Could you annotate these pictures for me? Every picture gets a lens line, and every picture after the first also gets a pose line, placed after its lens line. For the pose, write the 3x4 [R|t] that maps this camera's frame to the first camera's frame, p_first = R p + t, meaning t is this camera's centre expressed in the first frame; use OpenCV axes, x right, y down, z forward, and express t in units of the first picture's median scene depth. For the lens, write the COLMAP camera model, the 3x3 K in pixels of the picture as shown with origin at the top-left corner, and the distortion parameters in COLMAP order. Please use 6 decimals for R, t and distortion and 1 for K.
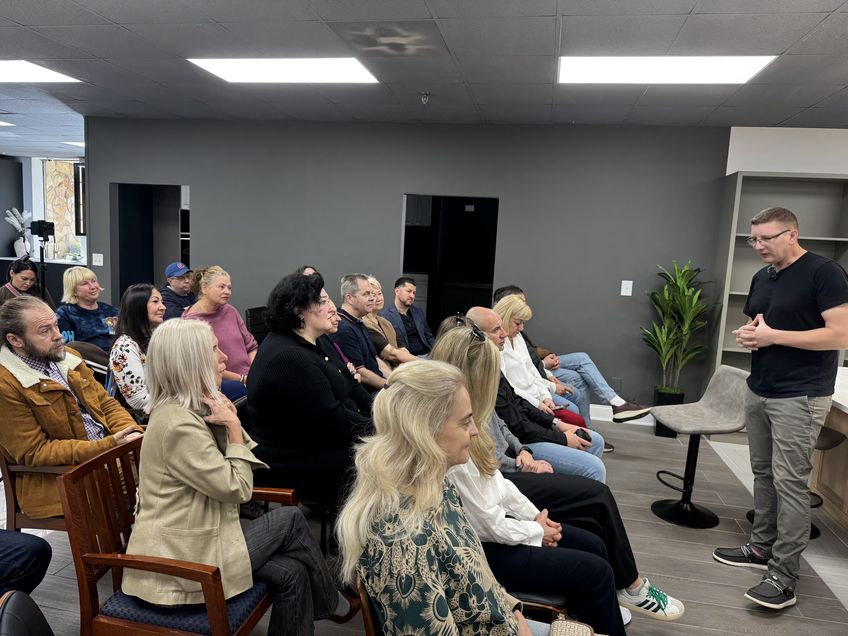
lens RADIAL K [[606.6, 0, 428.6], [0, 606.6, 317.3], [0, 0, 1]] dist [0.004300, -0.011403]
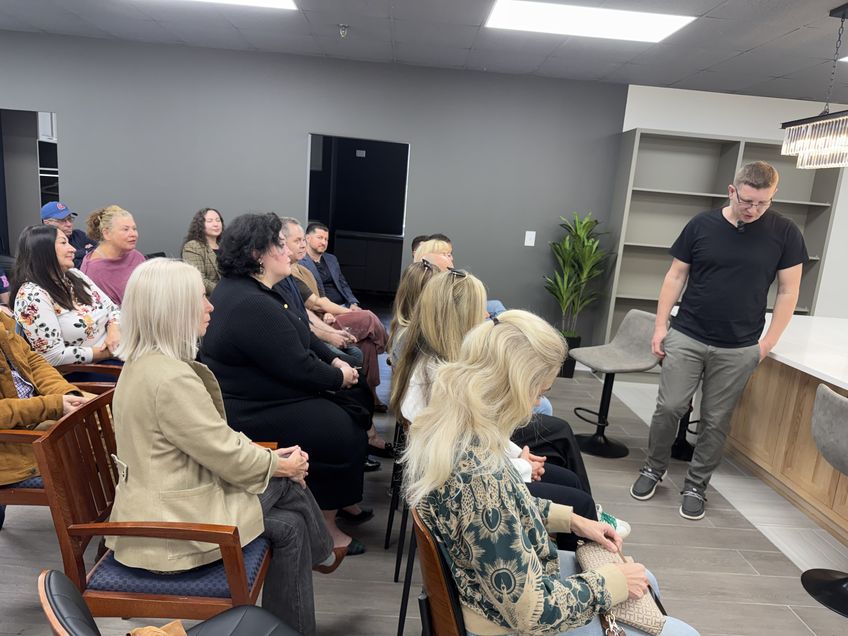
lens RADIAL K [[605.6, 0, 417.3], [0, 605.6, 319.8], [0, 0, 1]] dist [0.002826, -0.002940]
pose [[0.977727, -0.014513, 0.209378, -0.133067], [-0.003390, 0.996384, 0.084895, 0.006774], [-0.209853, -0.083714, 0.974143, 0.028067]]
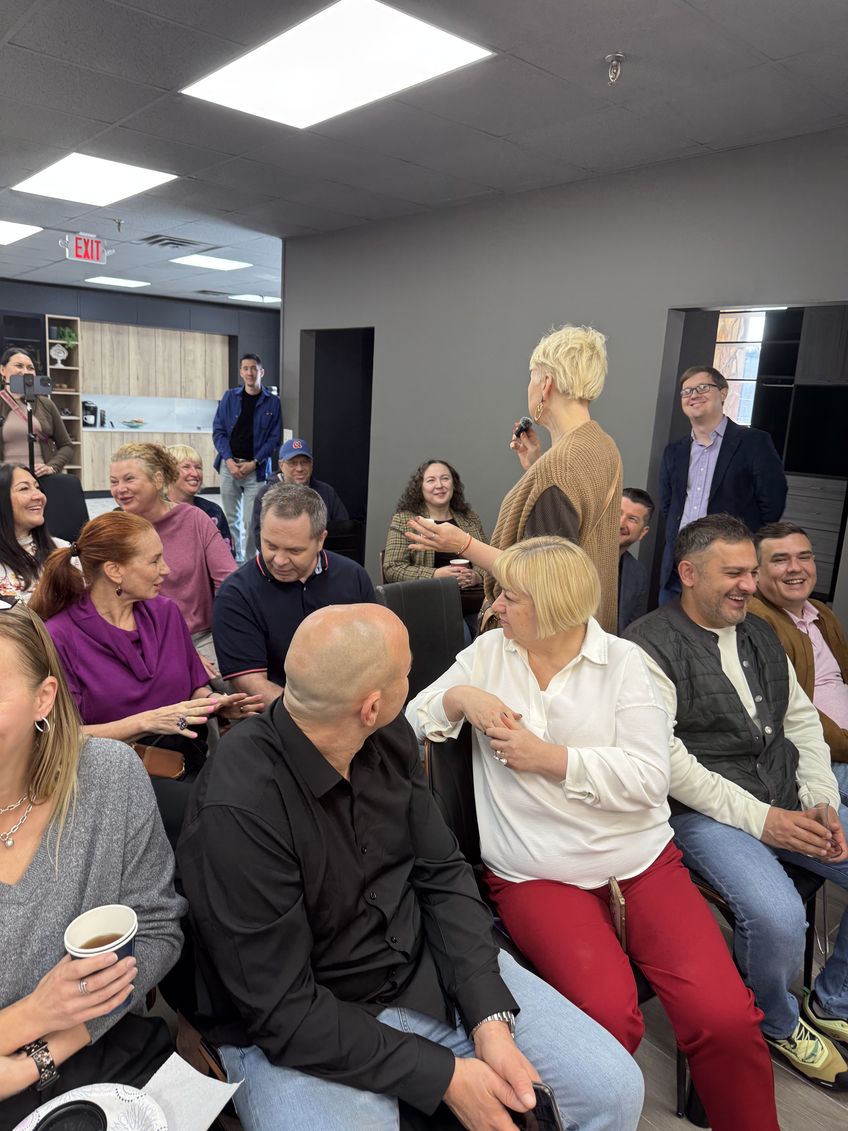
lens RADIAL K [[809.0, 0, 421.3], [0, 809.0, 543.4], [0, 0, 1]] dist [0.004300, -0.011403]
pose [[0.784192, 0.101658, -0.612134, 0.369681], [-0.087832, 0.994741, 0.052679, -0.063003], [0.614270, 0.012454, 0.788997, 0.635119]]
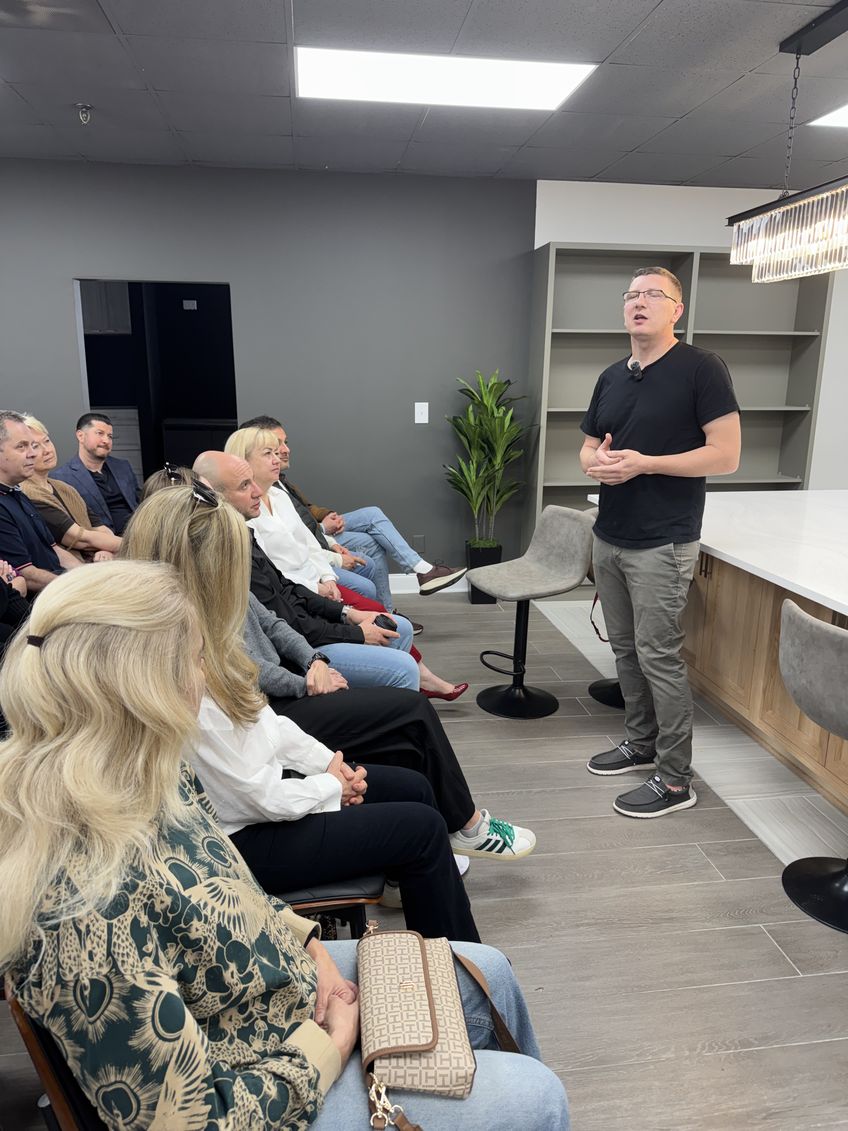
lens RADIAL K [[795.5, 0, 421.7], [0, 795.5, 566.4], [0, 0, 1]] dist [0.068923, -0.082107]
pose [[0.945912, -0.119360, 0.301667, 0.023463], [0.080064, 0.986984, 0.139470, 0.001895], [-0.314388, -0.107774, 0.943157, 0.110328]]
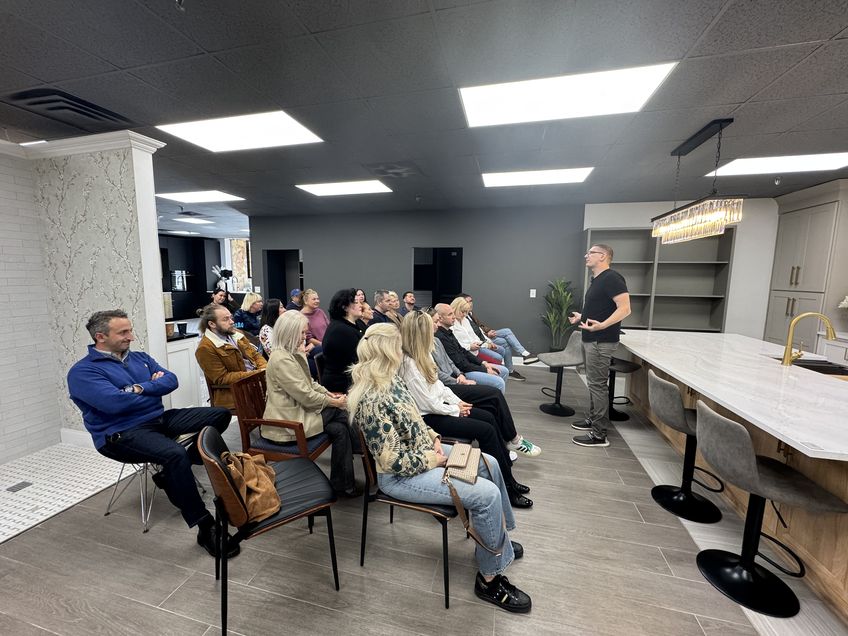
lens RADIAL K [[339.3, 0, 422.9], [0, 339.3, 315.9], [0, 0, 1]] dist [-0.001127, 0.000606]
pose [[0.997599, -0.033443, -0.060652, 0.085640], [0.033125, 0.999432, -0.006247, 0.024739], [0.060826, 0.004223, 0.998139, -0.094648]]
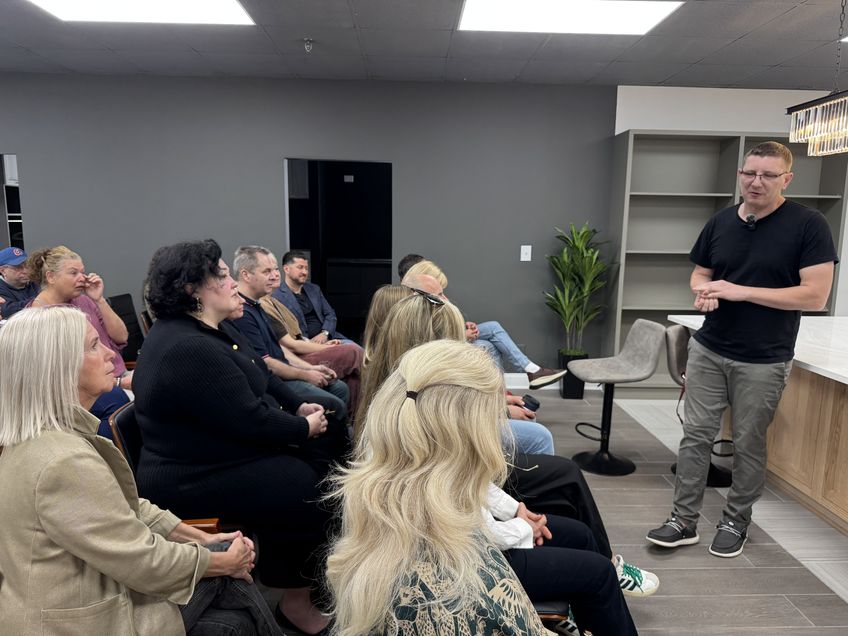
lens RADIAL K [[603.6, 0, 427.4], [0, 603.6, 318.2], [0, 0, 1]] dist [0.007419, -0.006411]
pose [[0.974634, -0.070520, 0.212402, -0.070758], [0.062633, 0.997082, 0.043646, 0.007760], [-0.214860, -0.029235, 0.976207, 0.126730]]
